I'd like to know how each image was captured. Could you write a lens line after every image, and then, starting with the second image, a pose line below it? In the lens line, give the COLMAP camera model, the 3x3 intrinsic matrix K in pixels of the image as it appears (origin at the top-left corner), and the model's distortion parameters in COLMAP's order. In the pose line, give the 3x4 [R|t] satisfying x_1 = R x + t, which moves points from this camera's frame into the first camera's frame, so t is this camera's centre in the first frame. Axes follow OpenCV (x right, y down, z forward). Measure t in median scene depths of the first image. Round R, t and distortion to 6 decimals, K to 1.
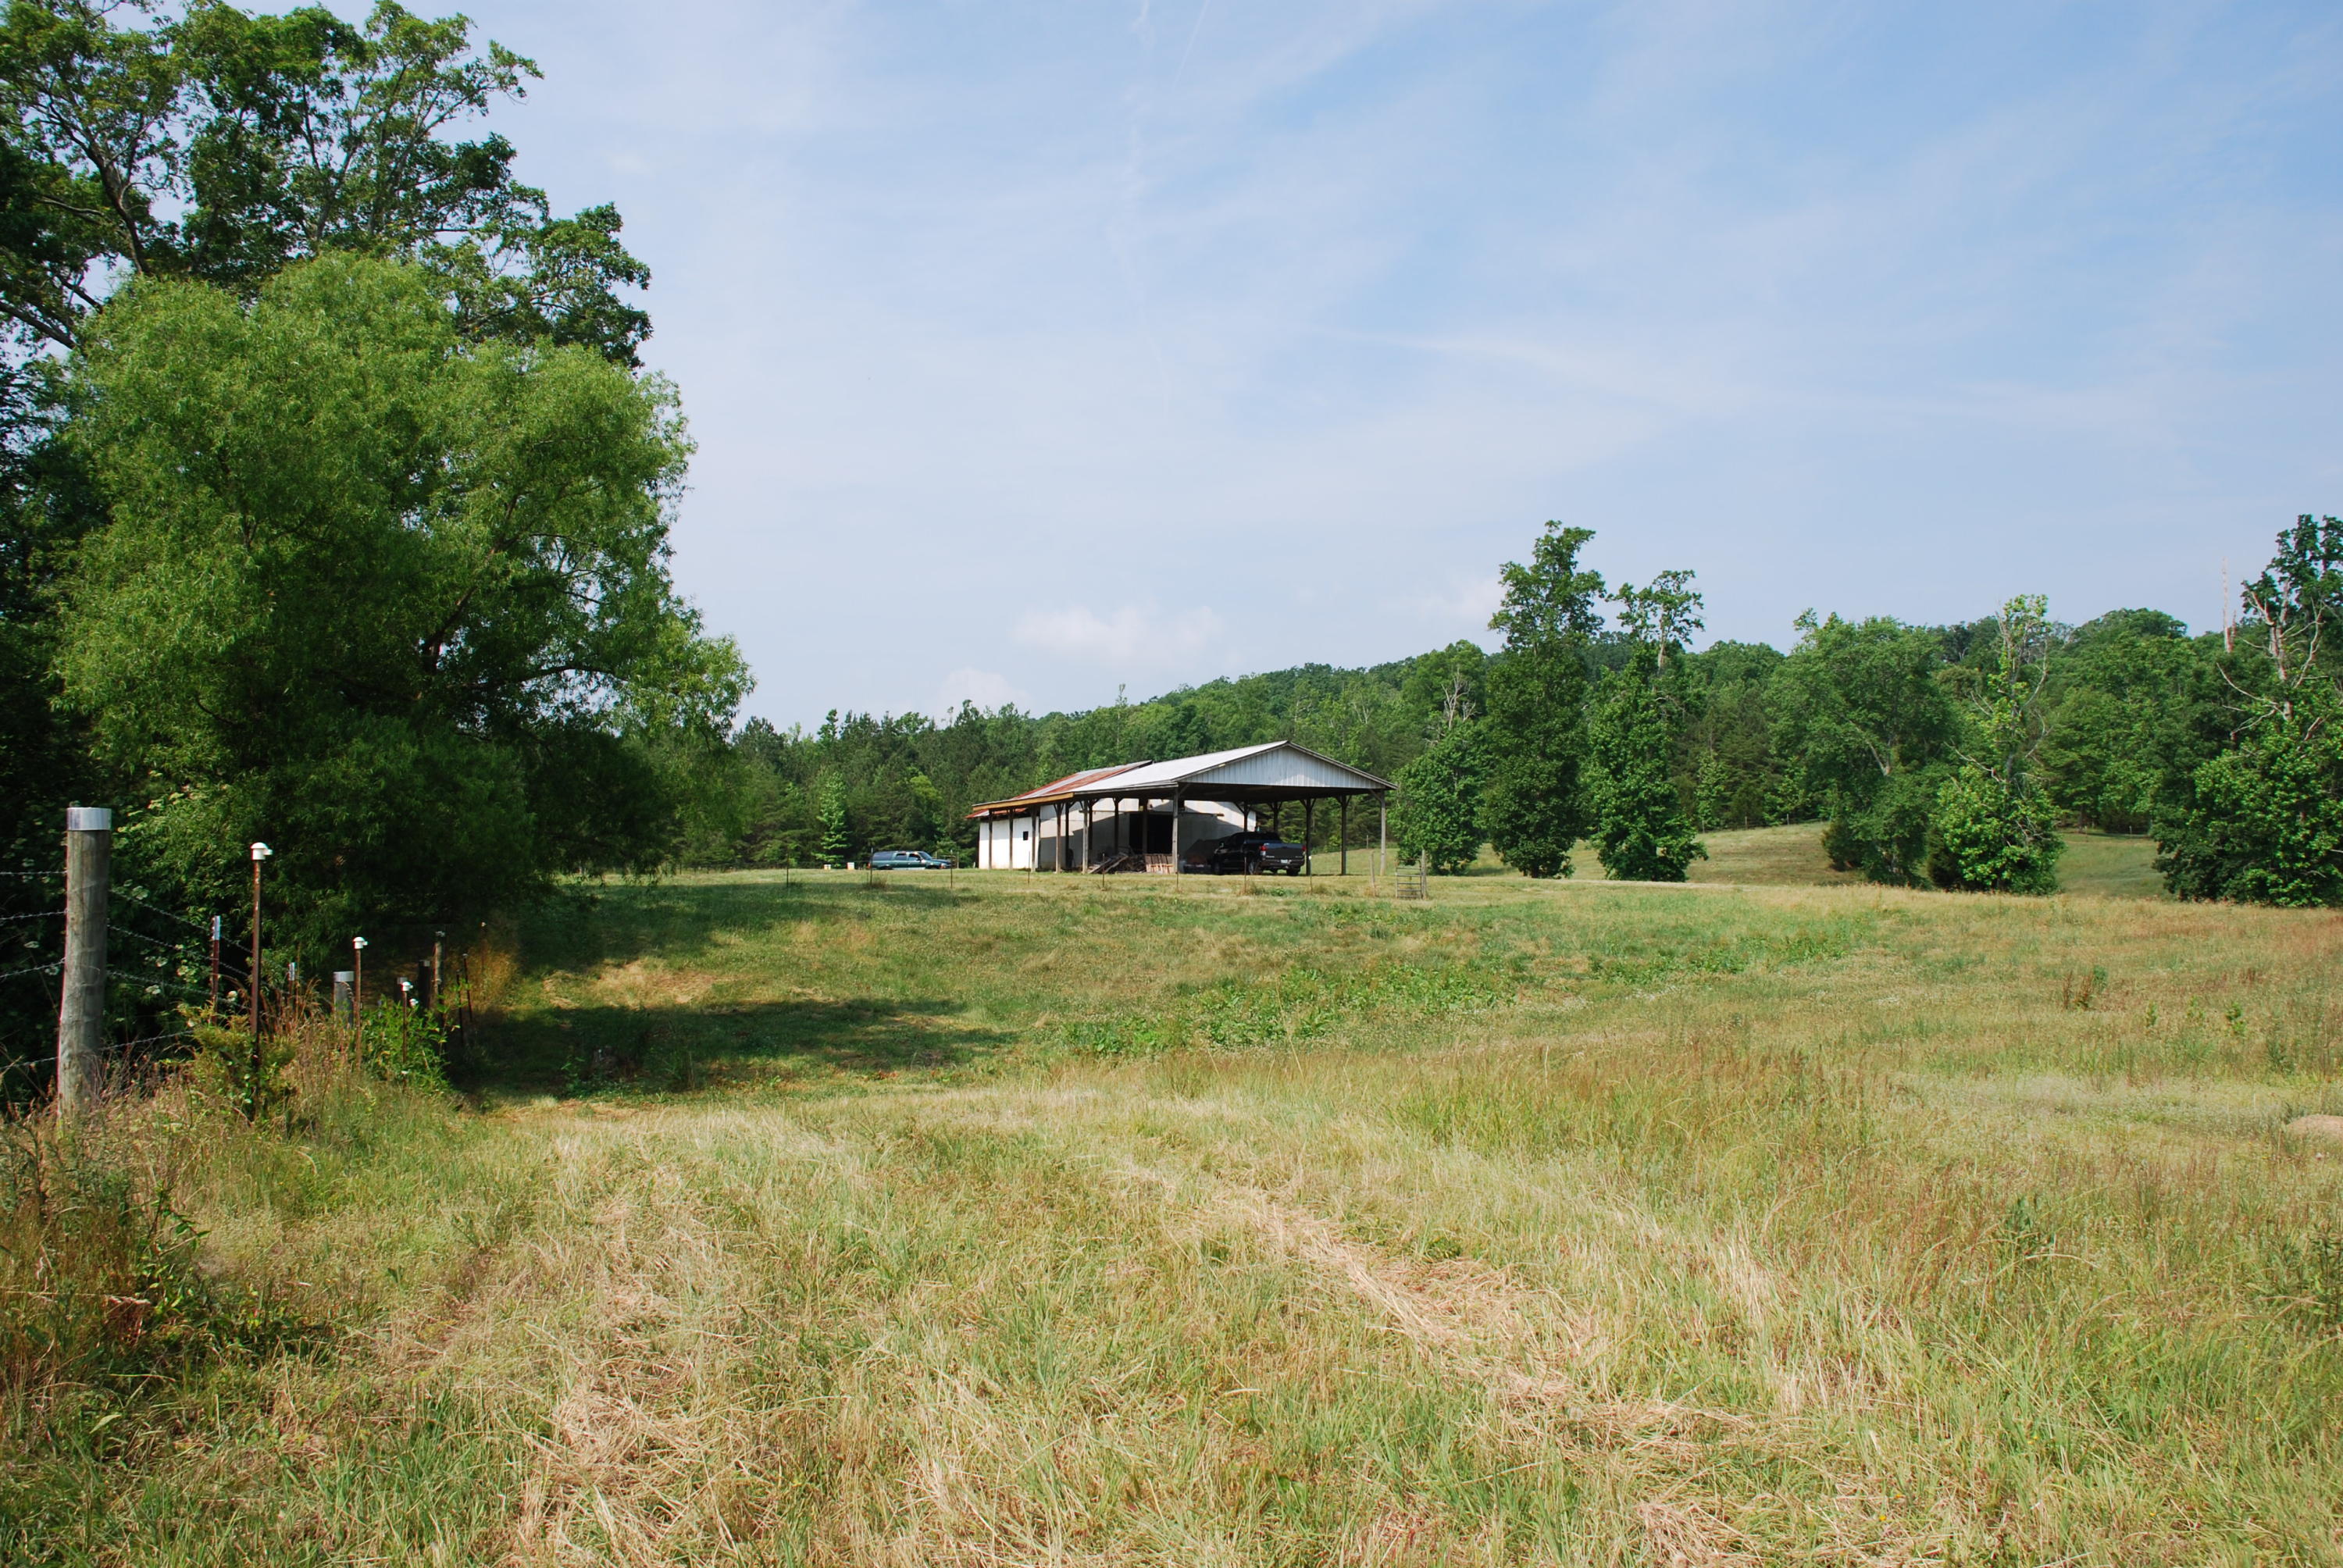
lens RADIAL K [[1857.9, 0, 1155.7], [0, 1857.9, 799.2], [0, 0, 1]] dist [-0.159250, 0.113513]
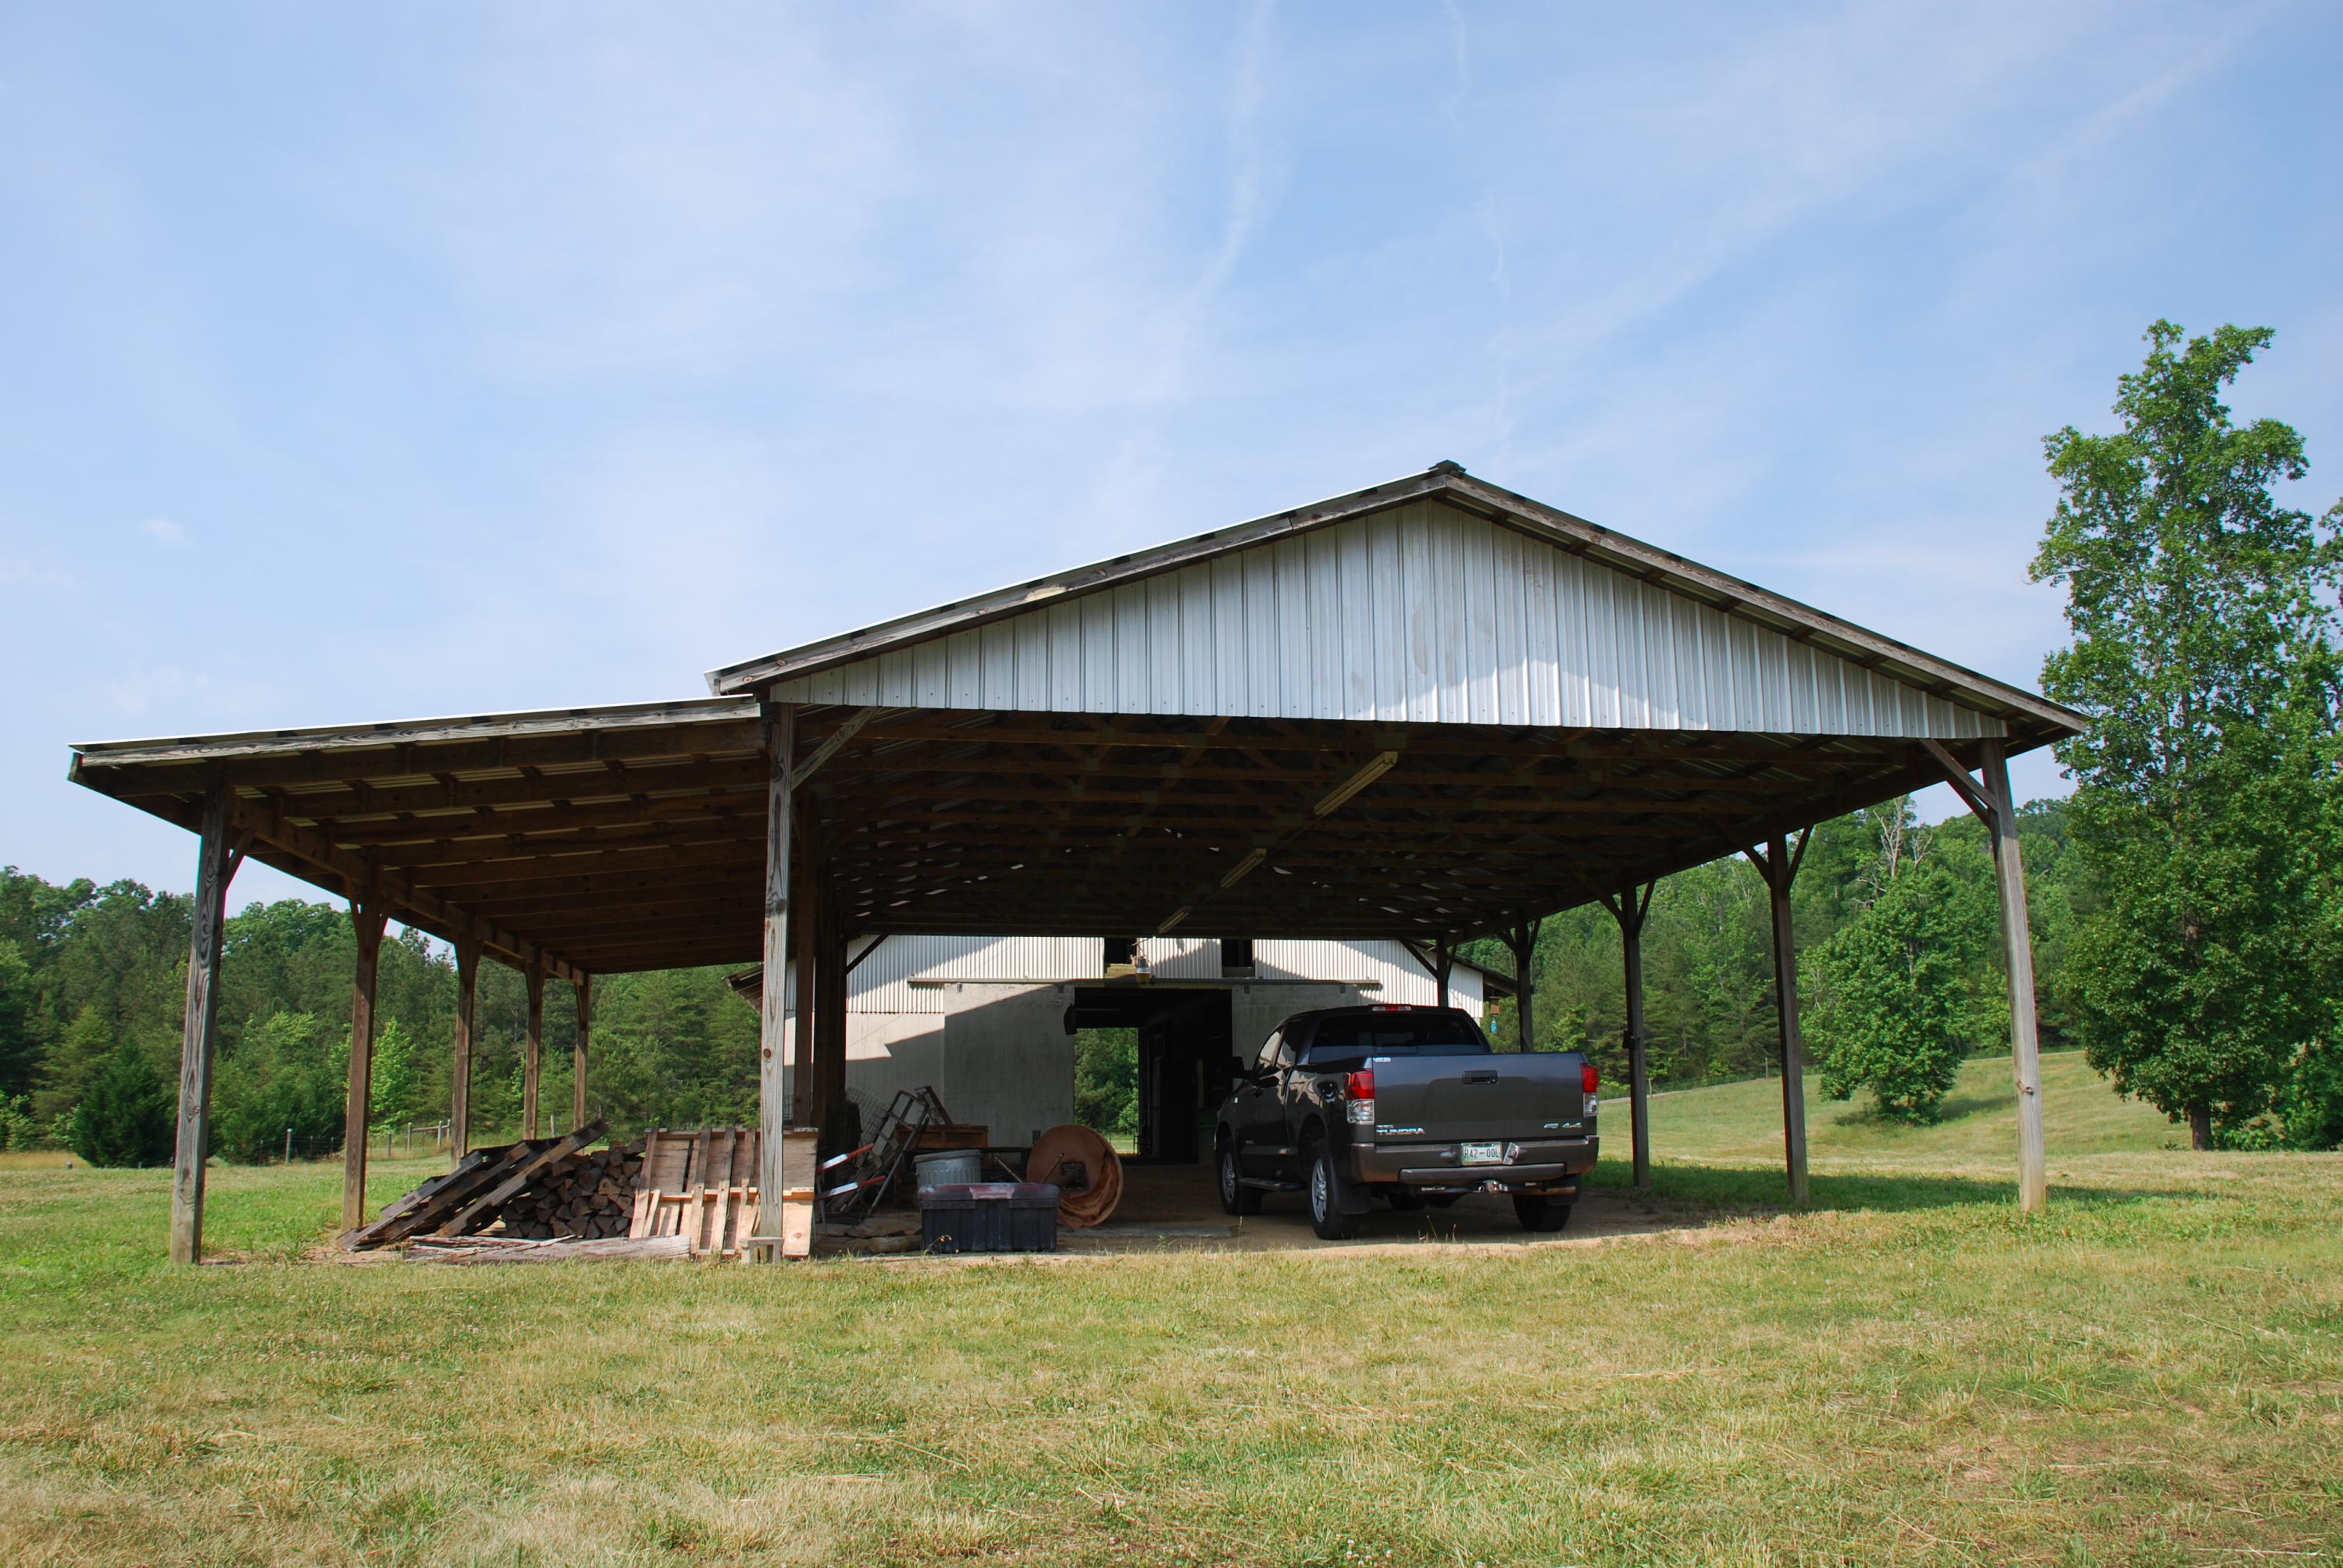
lens RADIAL K [[1857.9, 0, 1190.2], [0, 1857.9, 784.0], [0, 0, 1]] dist [-0.159250, 0.113513]
pose [[0.983705, -0.054000, -0.171490, 0.053380], [0.029734, 0.989557, -0.141041, 0.016312], [0.177316, 0.133644, 0.975038, 0.588682]]
